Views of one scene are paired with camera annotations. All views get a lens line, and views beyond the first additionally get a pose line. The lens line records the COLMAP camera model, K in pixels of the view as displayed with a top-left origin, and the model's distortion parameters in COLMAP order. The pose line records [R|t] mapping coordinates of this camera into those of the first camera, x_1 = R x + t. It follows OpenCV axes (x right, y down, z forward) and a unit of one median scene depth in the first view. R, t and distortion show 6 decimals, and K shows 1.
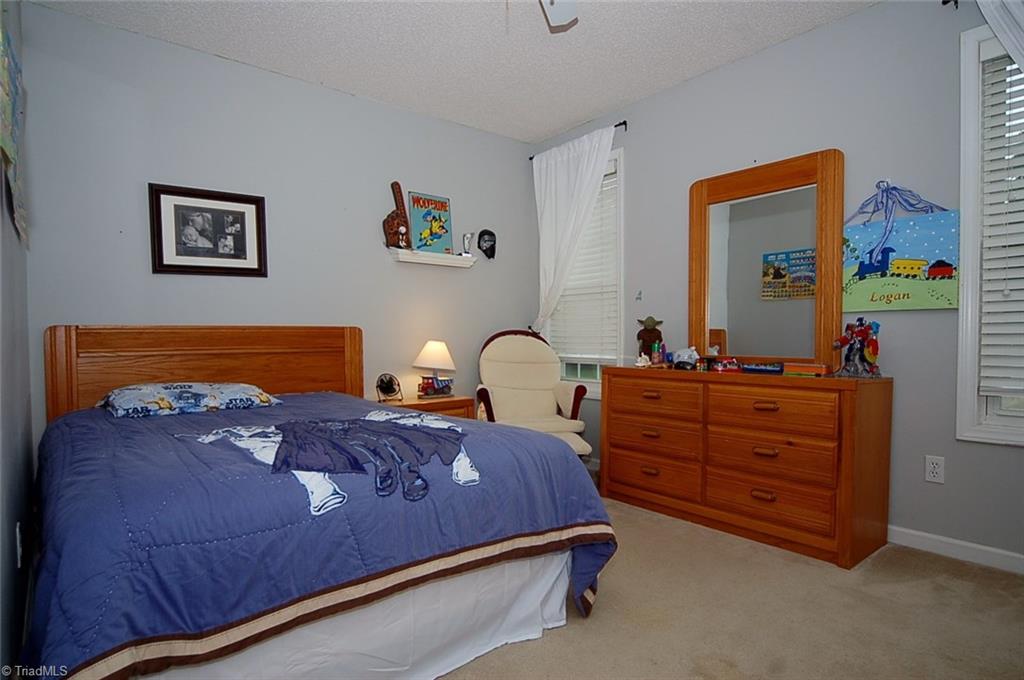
lens RADIAL K [[548.7, 0, 506.0], [0, 548.7, 339.4], [0, 0, 1]] dist [-0.011228, 0.001650]
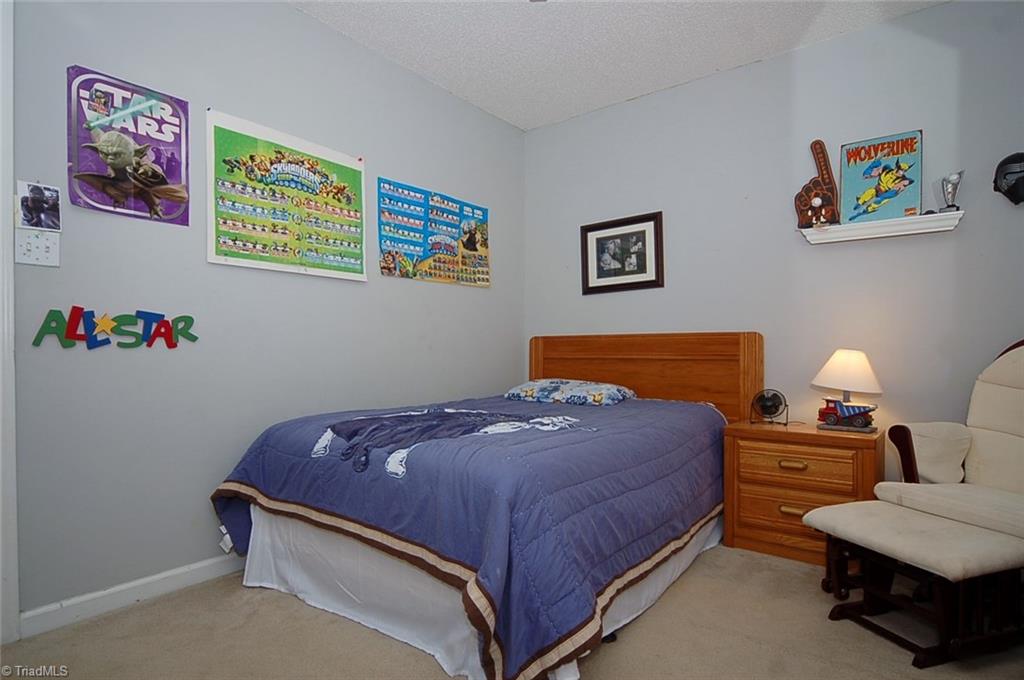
lens RADIAL K [[548.7, 0, 507.6], [0, 548.7, 346.4], [0, 0, 1]] dist [-0.011228, 0.001650]
pose [[0.209102, 0.003059, -0.977889, 0.528003], [-0.005413, 0.999983, 0.001970, -0.000520], [0.977879, 0.004881, 0.209115, 0.493010]]
